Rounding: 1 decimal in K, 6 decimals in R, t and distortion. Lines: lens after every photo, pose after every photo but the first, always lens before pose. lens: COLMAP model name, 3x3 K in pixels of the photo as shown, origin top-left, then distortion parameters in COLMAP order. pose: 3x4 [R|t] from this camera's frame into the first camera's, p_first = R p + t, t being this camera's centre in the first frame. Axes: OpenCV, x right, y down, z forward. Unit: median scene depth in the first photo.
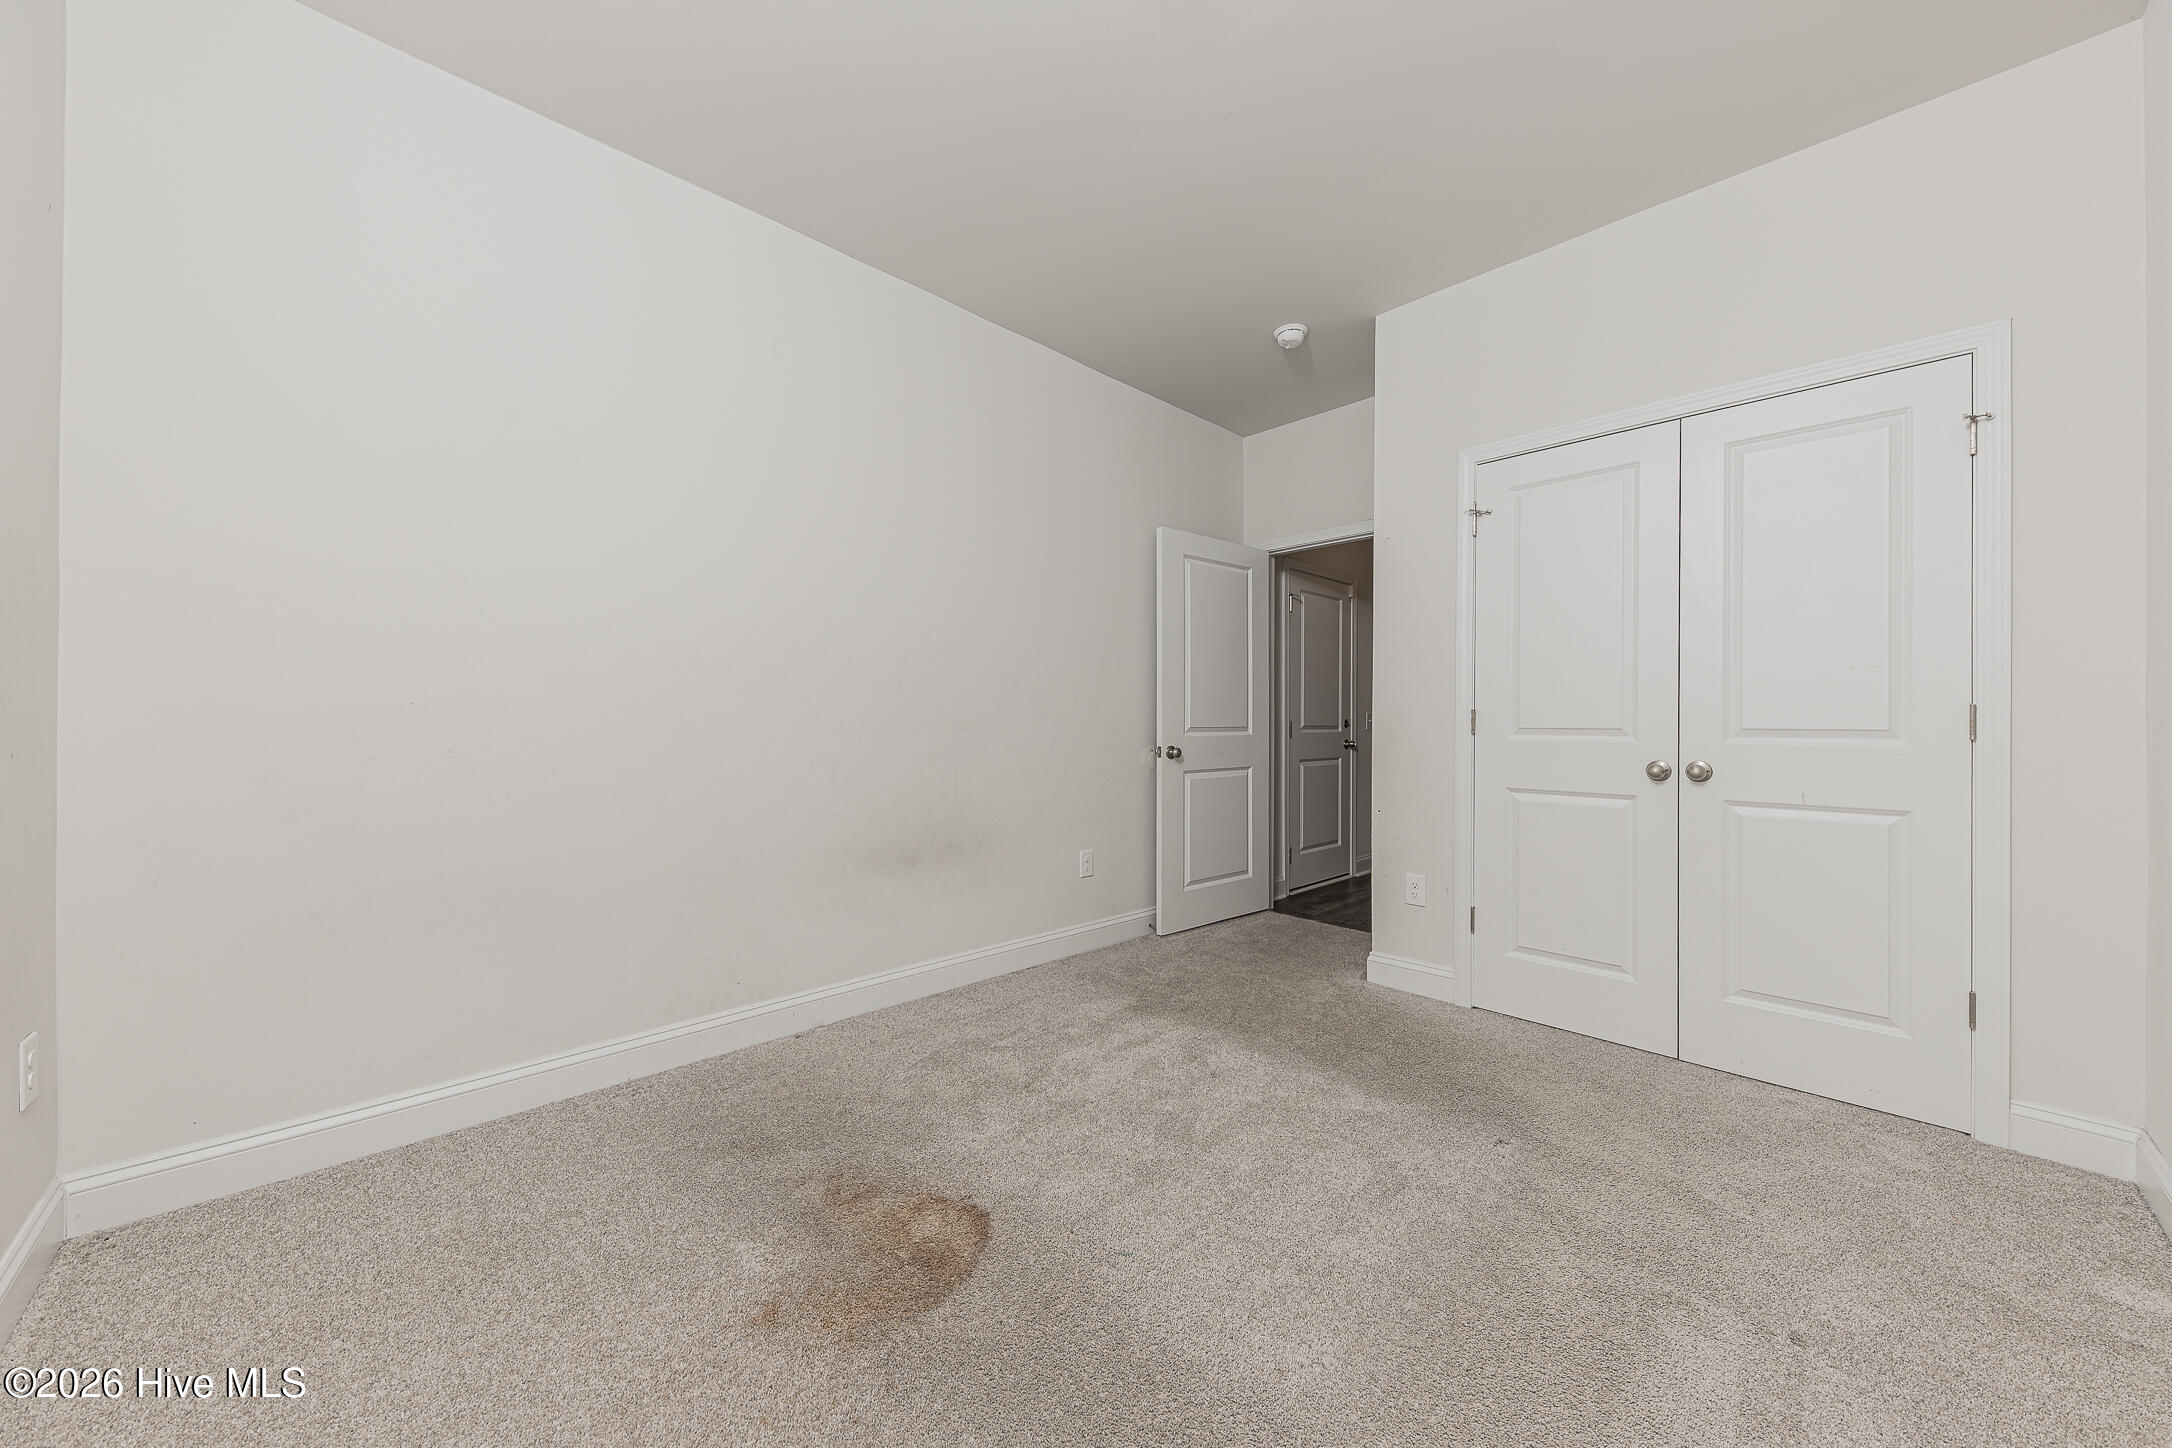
lens RADIAL K [[755.0, 0, 1088.7], [0, 755.0, 729.4], [0, 0, 1]] dist [0.014814, -0.007050]
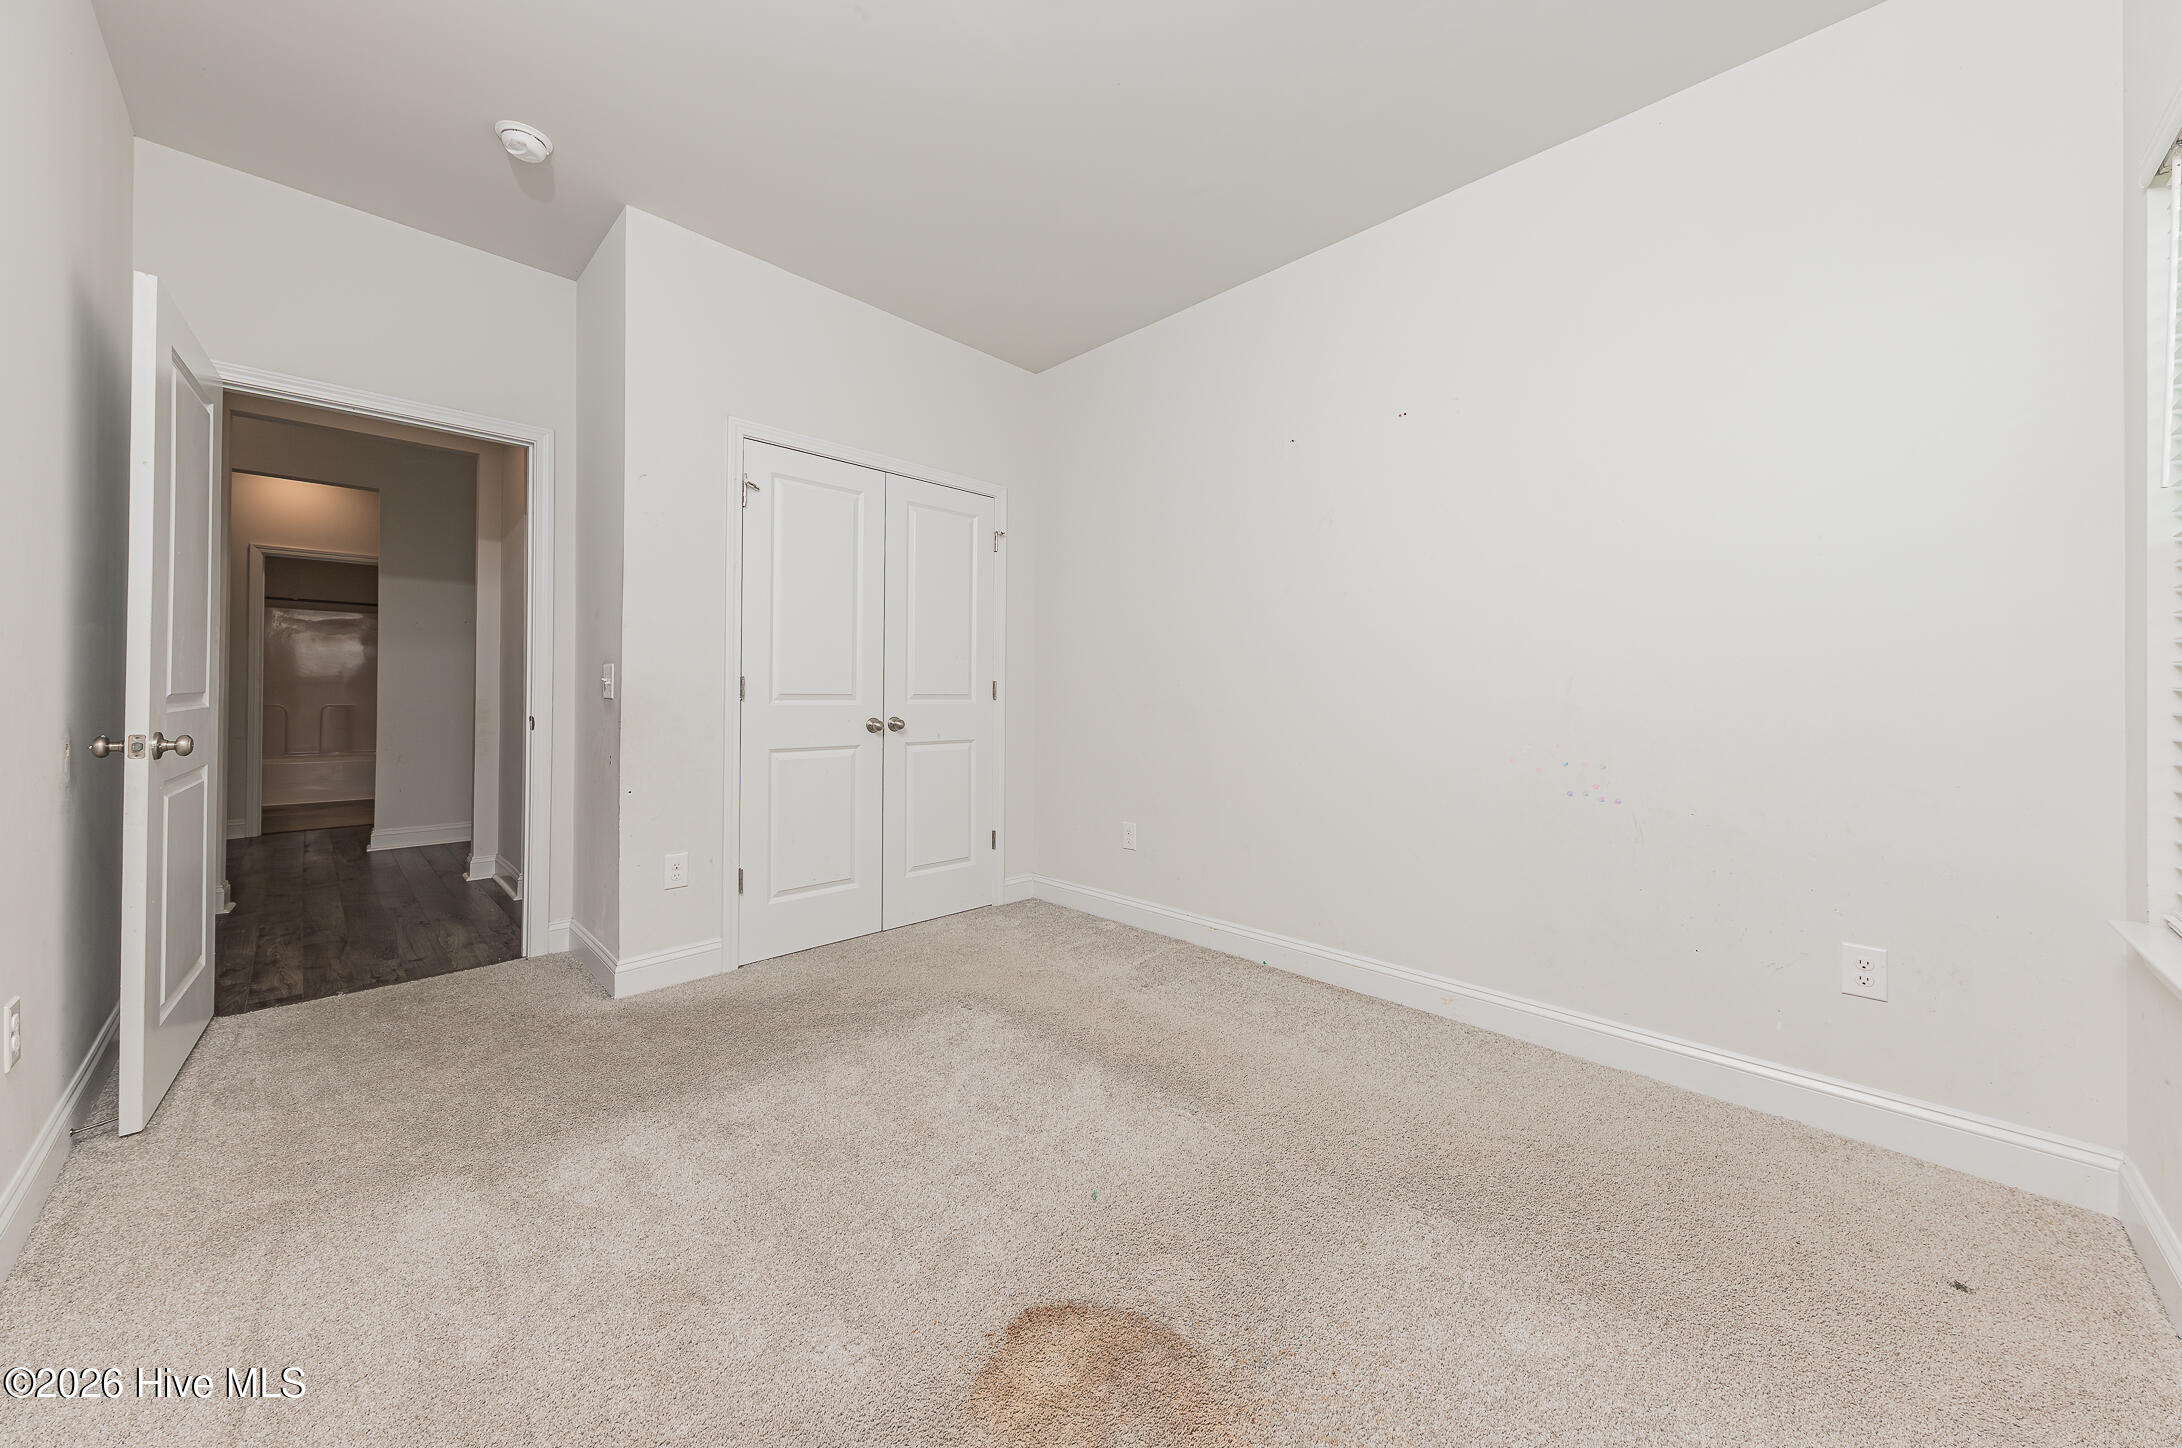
lens RADIAL K [[738.5, 0, 1114.6], [0, 738.5, 683.8], [0, 0, 1]] dist [0.018385, -0.015082]
pose [[-0.029902, 0.008974, 0.999513, -0.527027], [0.002143, 0.999958, -0.008914, -0.005874], [-0.999551, 0.001875, -0.029920, 0.537023]]
